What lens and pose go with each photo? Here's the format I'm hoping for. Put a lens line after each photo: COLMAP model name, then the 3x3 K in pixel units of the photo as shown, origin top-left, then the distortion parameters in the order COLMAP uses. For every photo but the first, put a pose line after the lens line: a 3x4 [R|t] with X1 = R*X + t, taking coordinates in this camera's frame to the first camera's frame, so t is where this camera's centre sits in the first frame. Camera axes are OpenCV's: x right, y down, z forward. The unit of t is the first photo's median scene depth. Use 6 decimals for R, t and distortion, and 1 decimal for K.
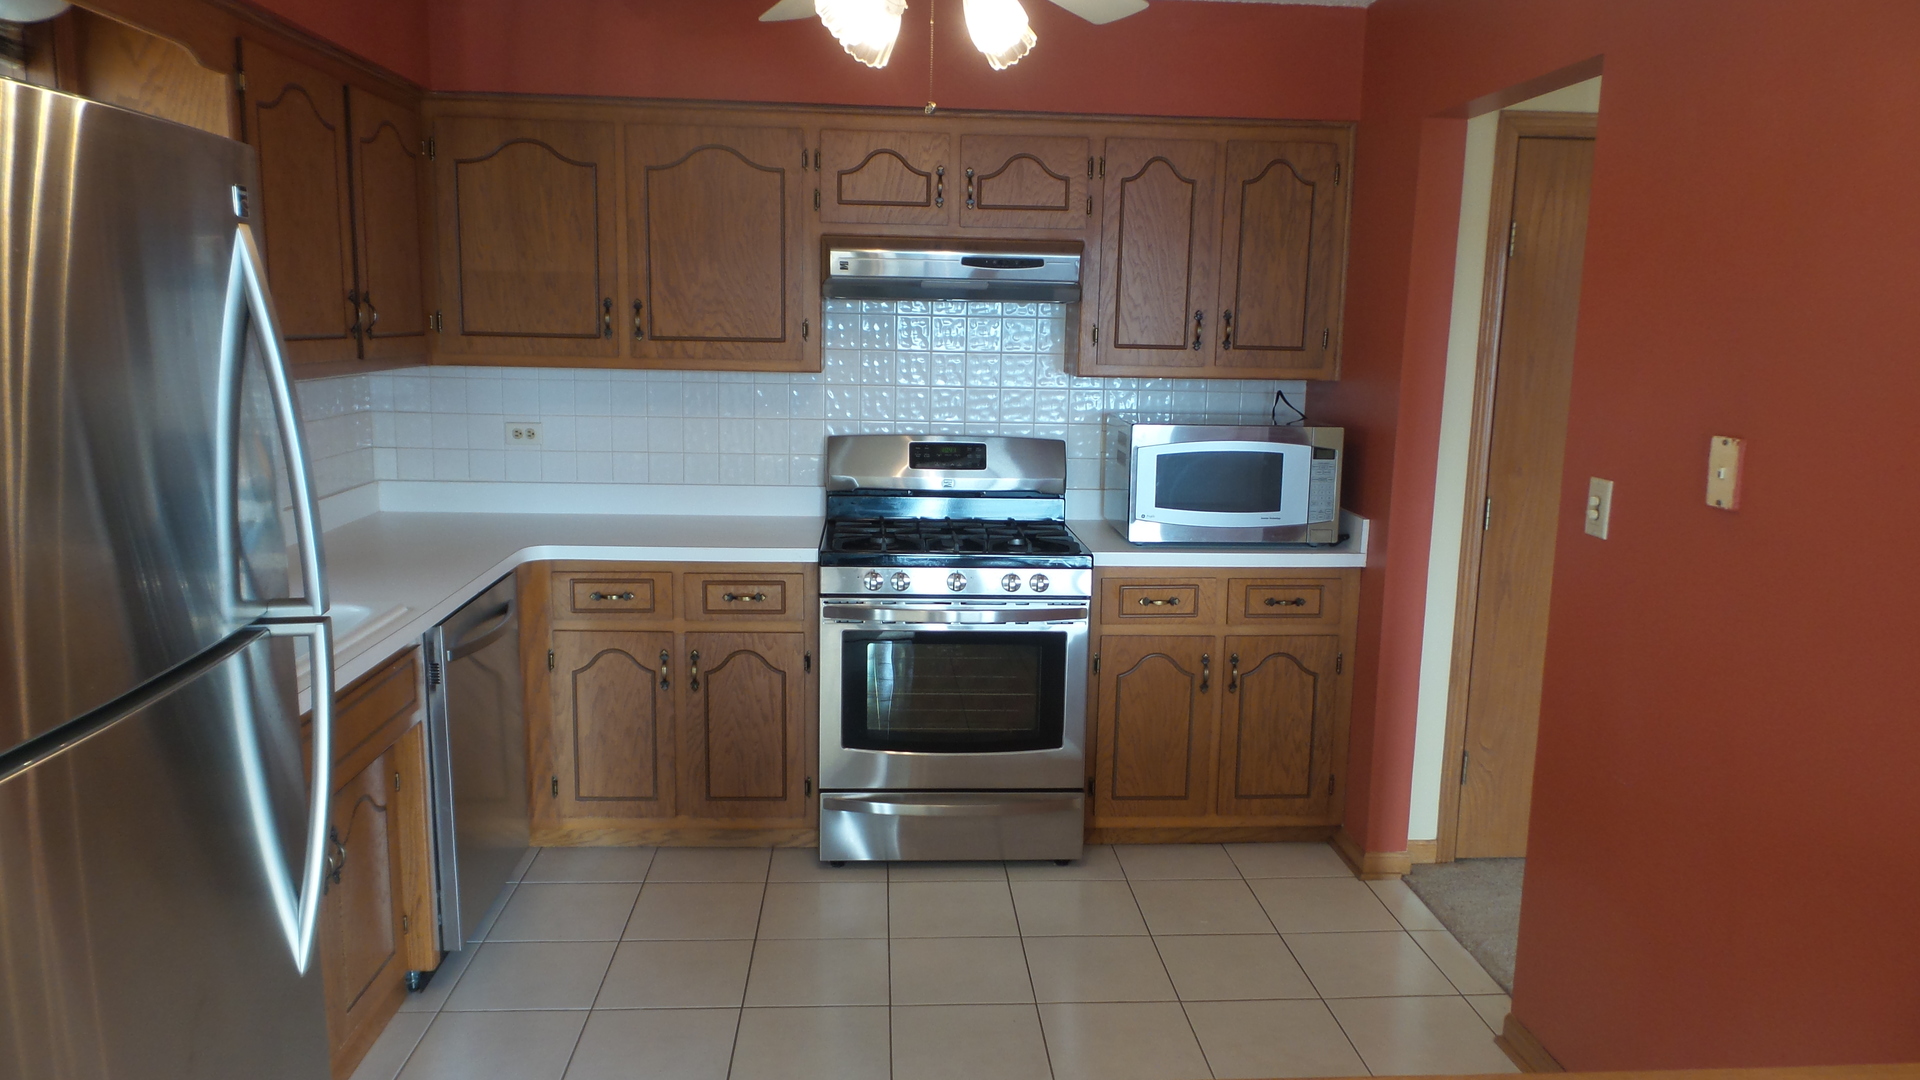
lens RADIAL K [[1328.8, 0, 958.5], [0, 1328.8, 547.1], [0, 0, 1]] dist [-0.006801, 0.002663]
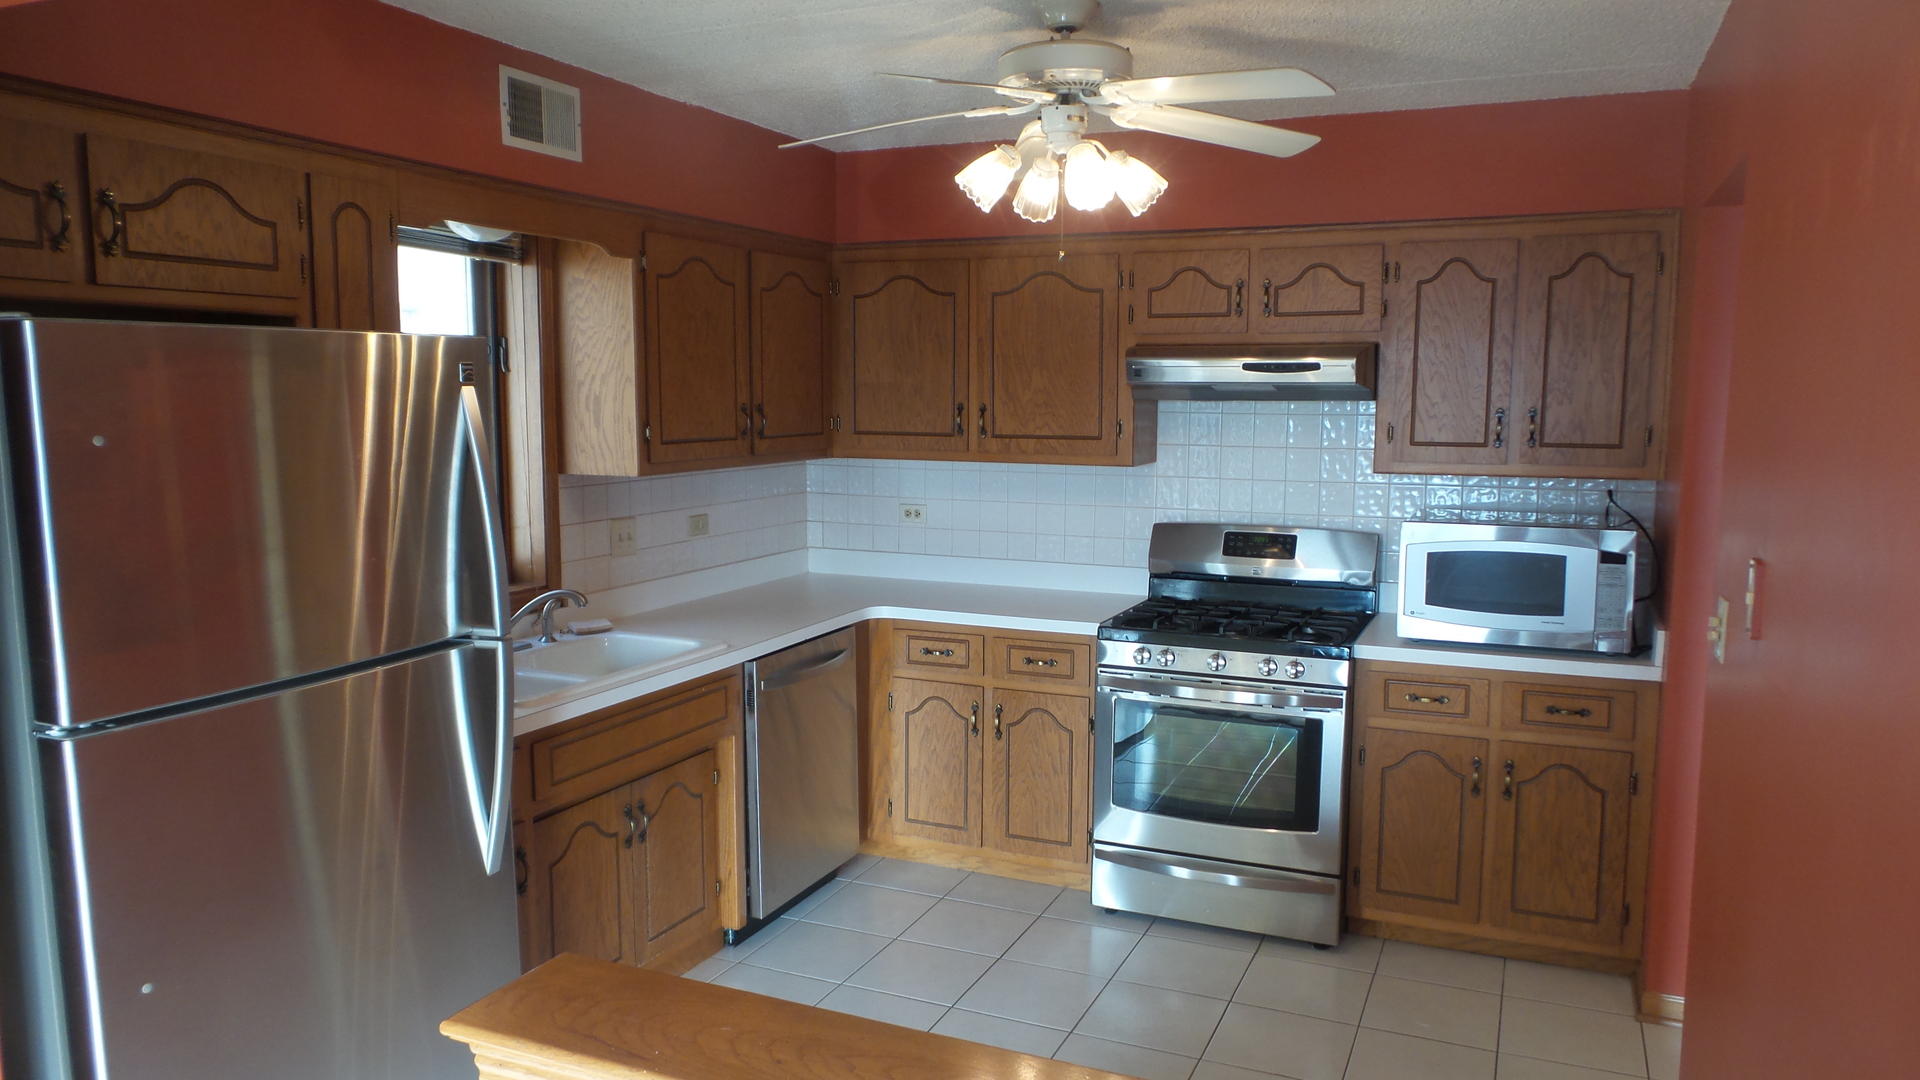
lens RADIAL K [[1328.8, 0, 959.8], [0, 1328.8, 546.3], [0, 0, 1]] dist [-0.006801, 0.002663]
pose [[0.887031, 0.038055, -0.460139, 0.292064], [-0.064082, 0.997099, -0.041071, -0.009747], [0.457241, 0.065918, 0.886897, -0.053476]]
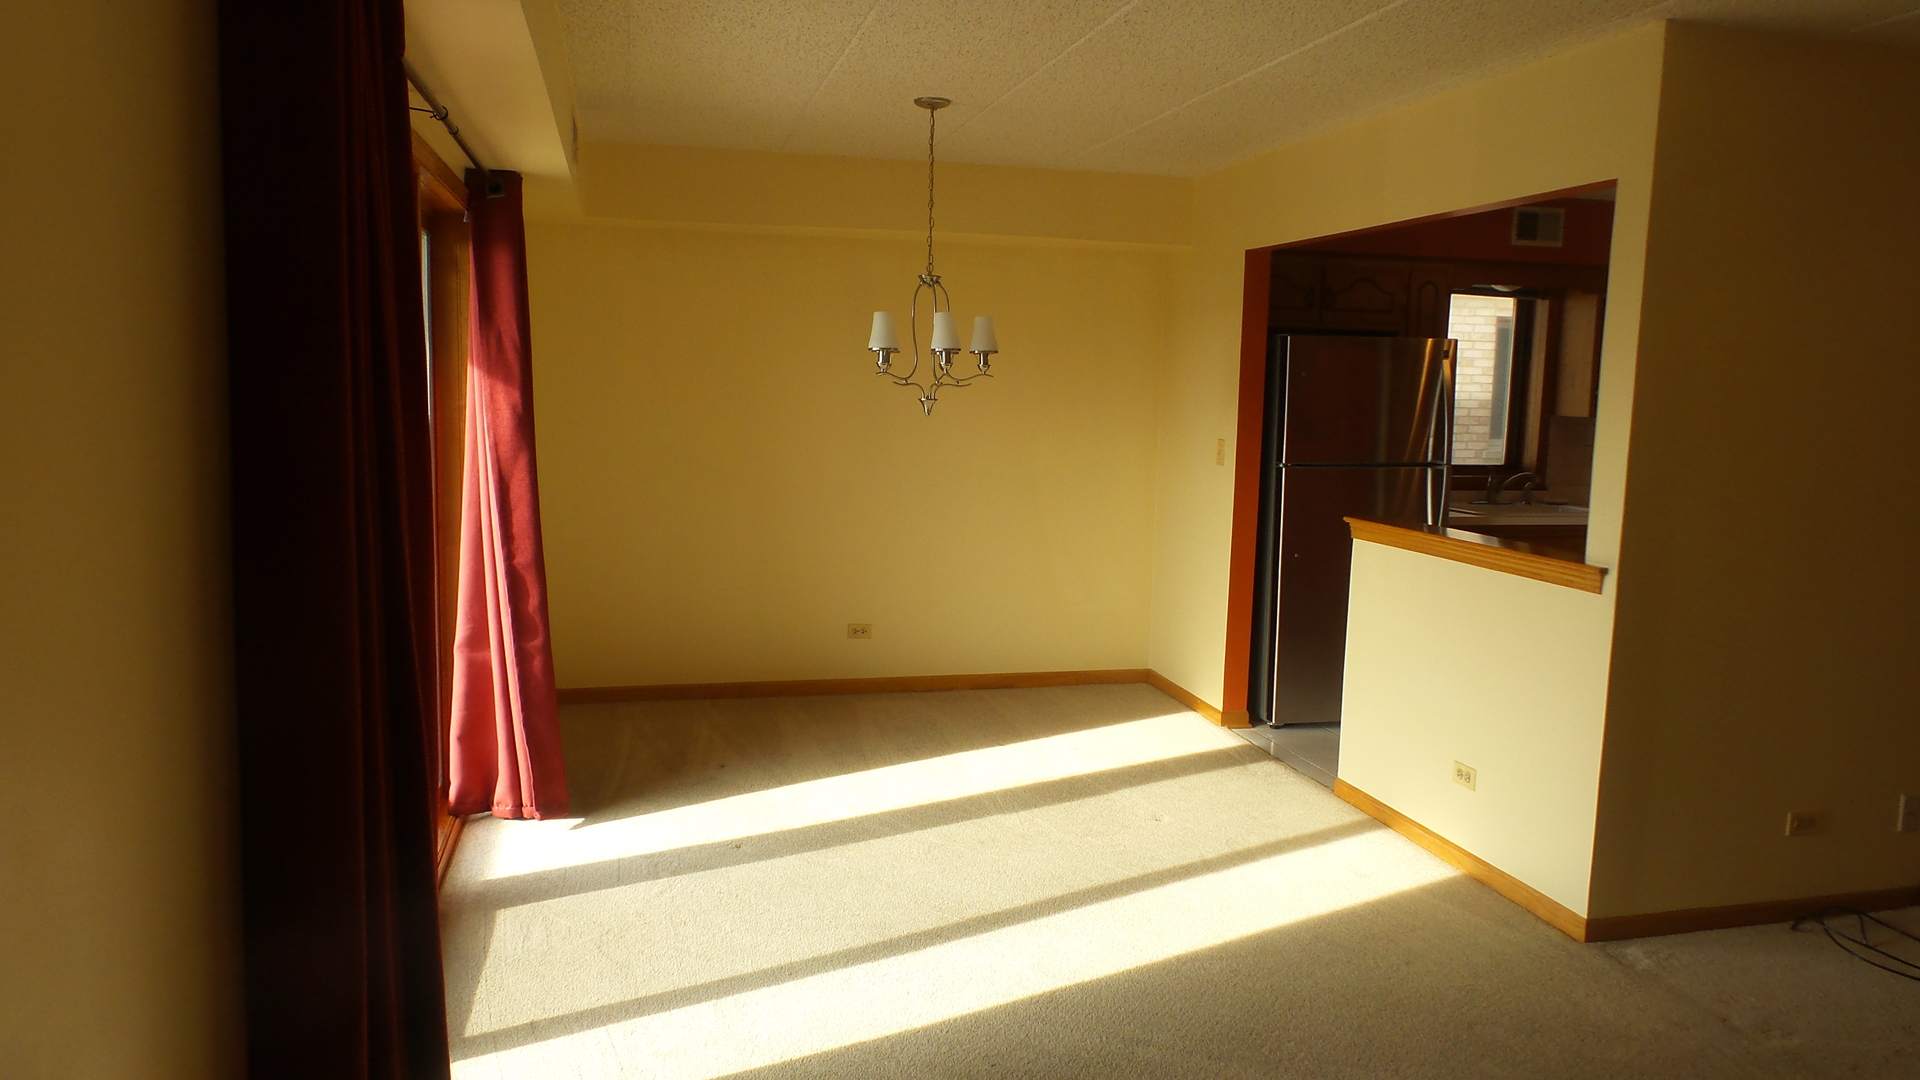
lens RADIAL K [[1328.8, 0, 954.7], [0, 1328.8, 545.9], [0, 0, 1]] dist [-0.006801, 0.002663]
pose [[0.171860, 0.096110, -0.980422, 1.221497], [-0.177197, 0.982013, 0.065205, 0.116143], [0.969054, 0.162522, 0.185799, -0.404563]]
